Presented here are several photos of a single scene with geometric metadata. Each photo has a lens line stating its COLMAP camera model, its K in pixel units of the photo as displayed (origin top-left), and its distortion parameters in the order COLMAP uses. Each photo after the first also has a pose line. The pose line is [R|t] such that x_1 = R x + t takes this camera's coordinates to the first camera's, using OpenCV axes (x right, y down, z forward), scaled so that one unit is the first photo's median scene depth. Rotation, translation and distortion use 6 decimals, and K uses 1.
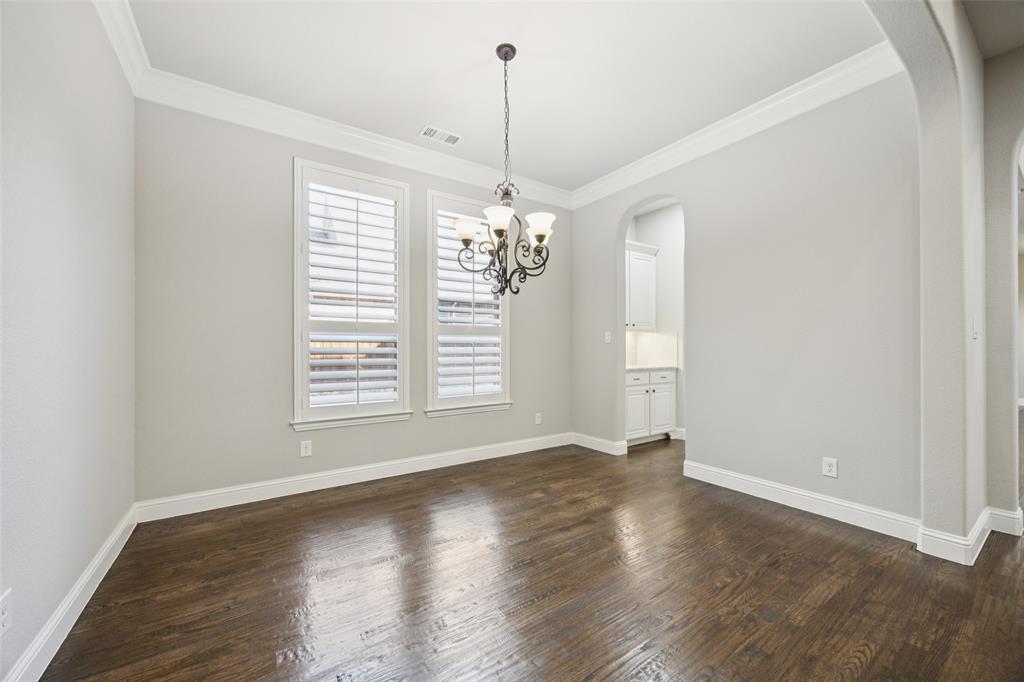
lens RADIAL K [[389.3, 0, 506.8], [0, 389.3, 344.8], [0, 0, 1]] dist [-0.004276, 0.000552]
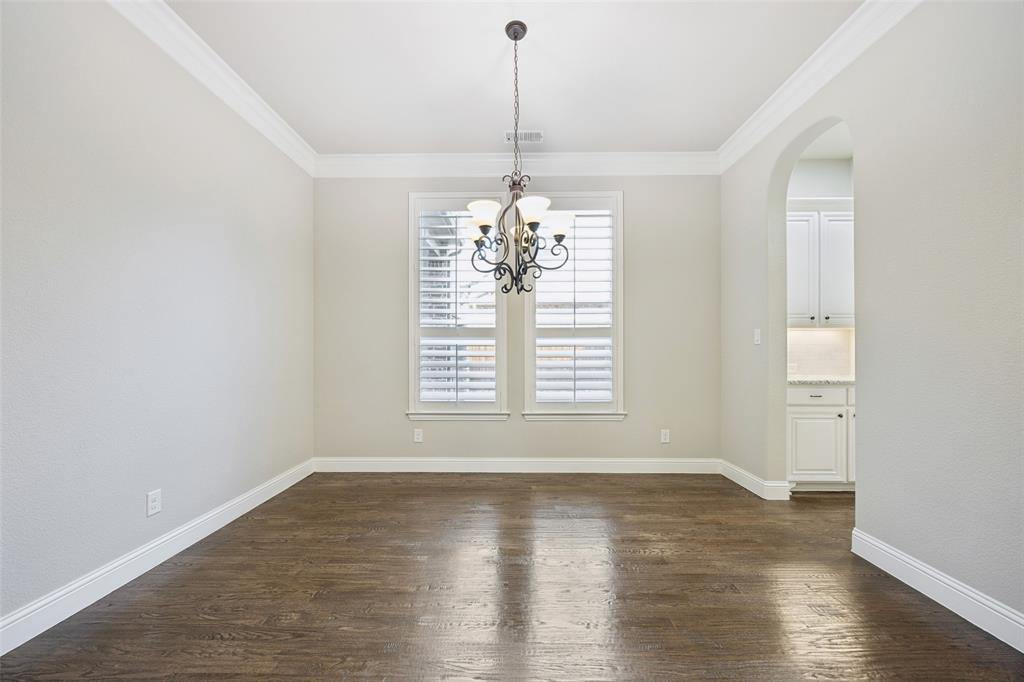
lens RADIAL K [[389.3, 0, 509.0], [0, 389.3, 348.0], [0, 0, 1]] dist [-0.004276, 0.000552]
pose [[0.825351, -0.003389, -0.564611, 0.330143], [0.003786, 0.999993, -0.000467, 0.000970], [0.564608, -0.001752, 0.825357, 0.148500]]
